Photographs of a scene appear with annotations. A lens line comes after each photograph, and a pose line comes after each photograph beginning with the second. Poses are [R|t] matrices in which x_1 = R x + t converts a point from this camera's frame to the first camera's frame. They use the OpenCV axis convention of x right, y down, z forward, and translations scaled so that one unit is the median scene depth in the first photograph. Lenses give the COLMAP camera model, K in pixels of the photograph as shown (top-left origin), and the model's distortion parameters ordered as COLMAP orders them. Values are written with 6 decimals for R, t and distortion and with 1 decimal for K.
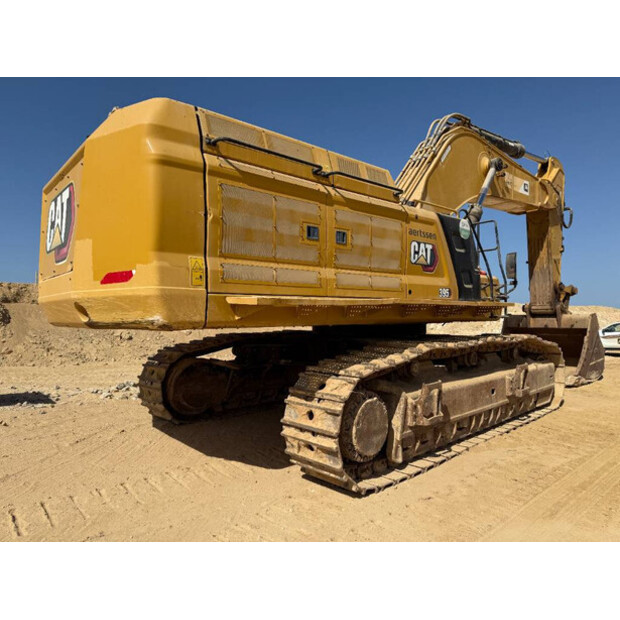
lens RADIAL K [[430.2, 0, 310.0], [0, 430.2, 310.0], [0, 0, 1]] dist [0.129925, -0.184440]
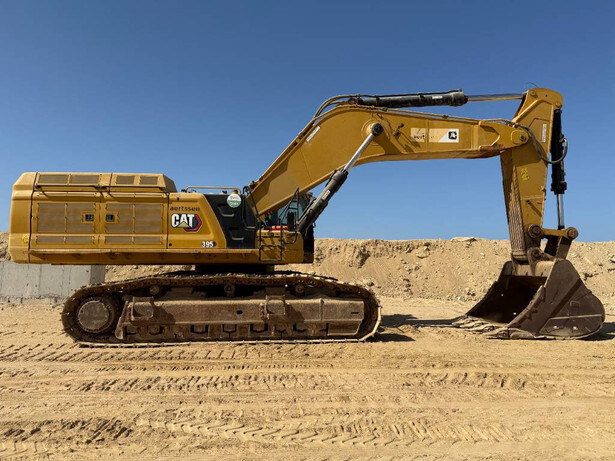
lens RADIAL K [[429.1, 0, 307.5], [0, 429.1, 230.5], [0, 0, 1]] dist [0.100332, -0.140923]
pose [[0.783856, -0.036698, -0.619857, 1.666859], [-0.001100, 0.998168, -0.060487, 0.003604], [0.620942, 0.048095, 0.782380, 0.030338]]
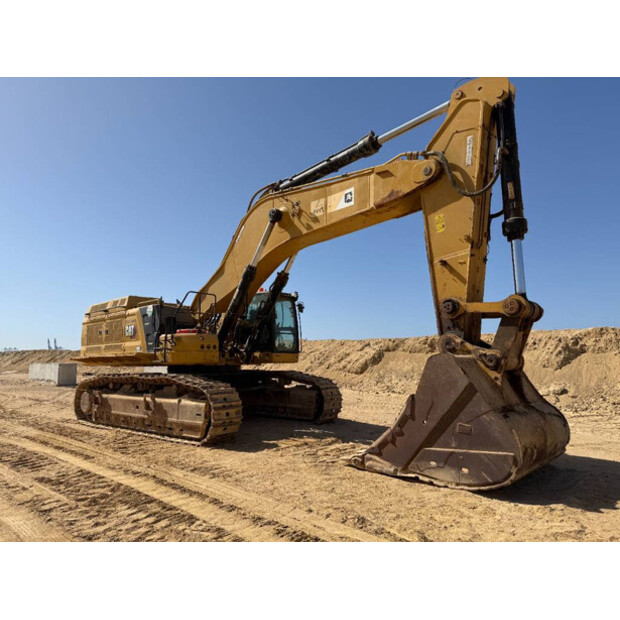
lens RADIAL K [[430.2, 0, 310.0], [0, 430.2, 310.0], [0, 0, 1]] dist [0.129925, -0.184440]
pose [[0.103792, -0.117164, -0.987674, 2.448249], [0.019492, 0.993086, -0.115758, 0.027894], [0.994408, -0.007237, 0.105358, 1.673679]]
